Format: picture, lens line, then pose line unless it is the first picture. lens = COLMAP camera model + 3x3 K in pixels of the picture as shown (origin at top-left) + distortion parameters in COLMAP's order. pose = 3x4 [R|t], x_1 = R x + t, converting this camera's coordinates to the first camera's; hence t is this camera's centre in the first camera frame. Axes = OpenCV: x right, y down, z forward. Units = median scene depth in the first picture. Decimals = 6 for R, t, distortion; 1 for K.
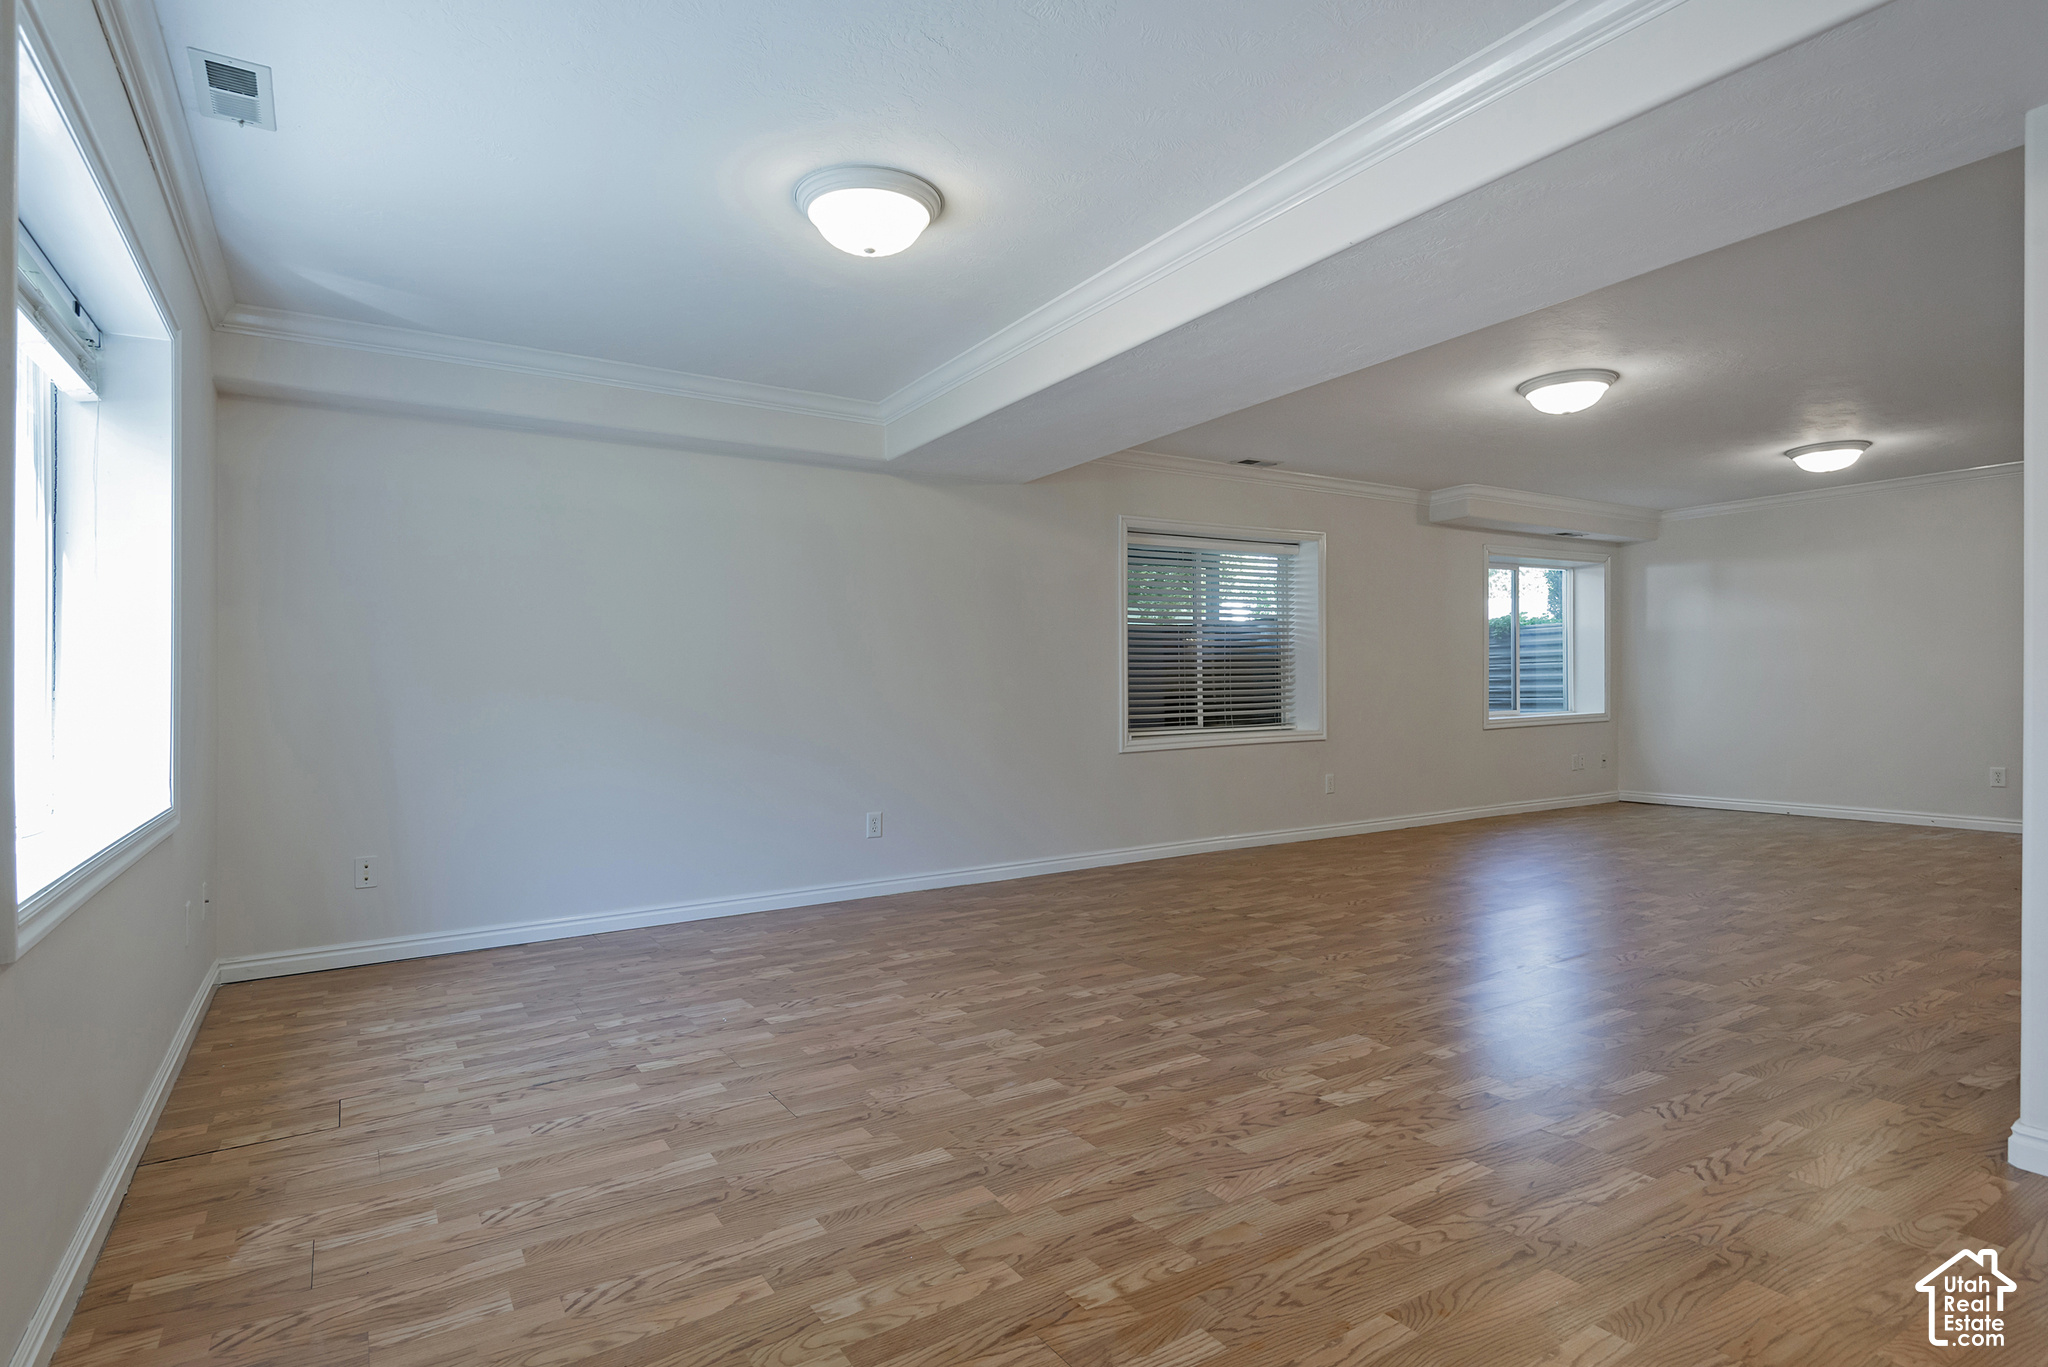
lens RADIAL K [[1046.0, 0, 1028.4], [0, 1046.0, 681.2], [0, 0, 1]] dist [0.001748, 0.000085]
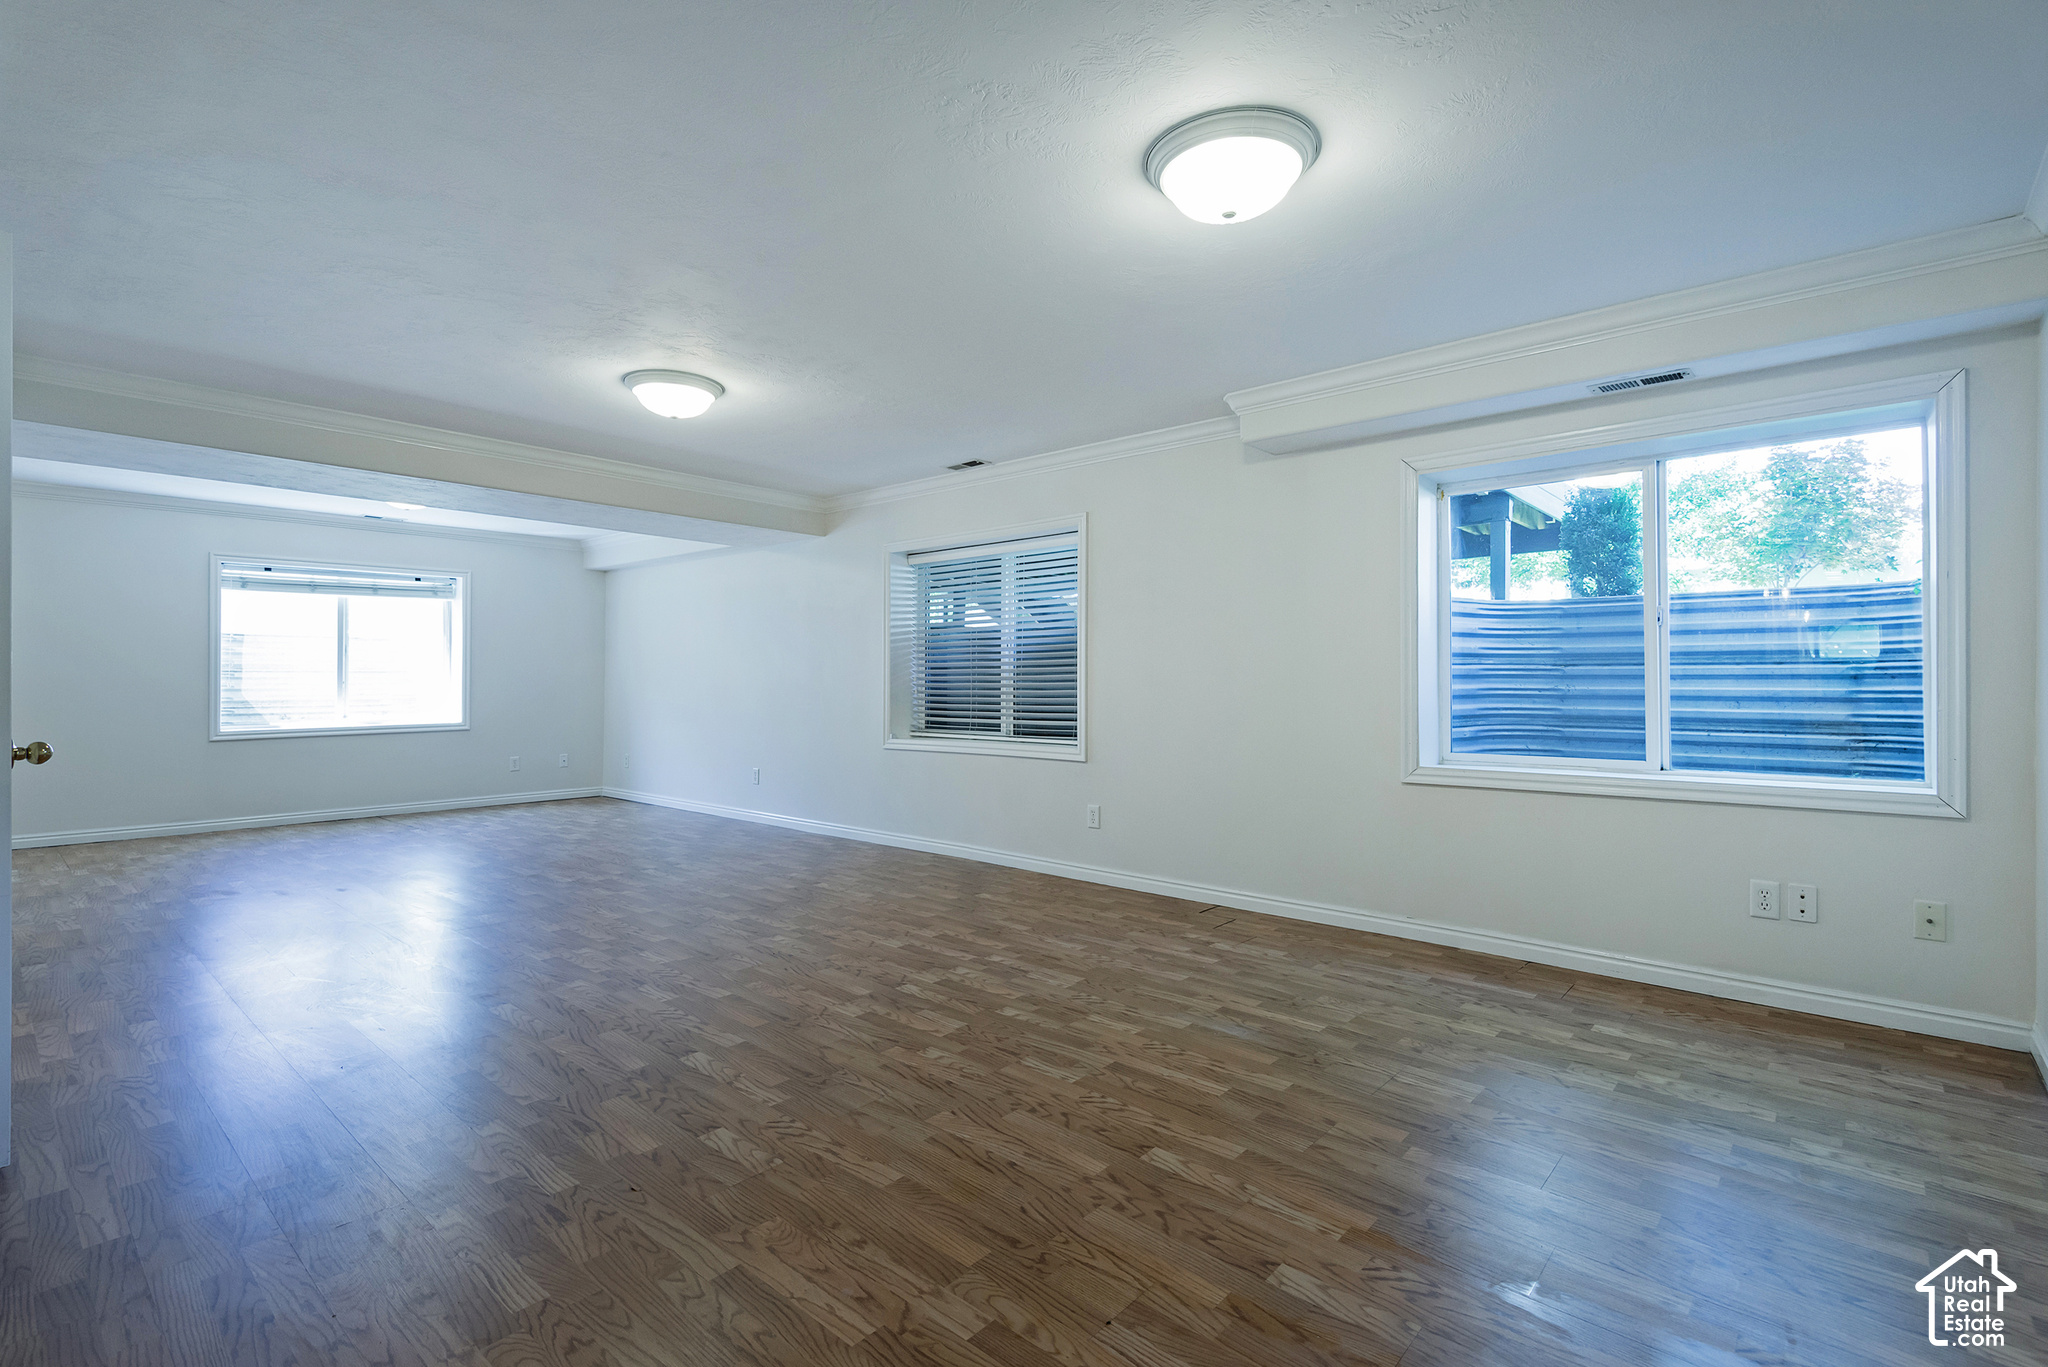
lens RADIAL K [[921.9, 0, 1021.1], [0, 921.9, 686.7], [0, 0, 1]] dist [-0.000807, 0.000166]
pose [[0.252498, 0.004610, -0.967586, 0.615841], [0.008950, 0.999935, 0.007100, 0.004749], [0.967556, -0.010453, 0.252440, 0.729120]]
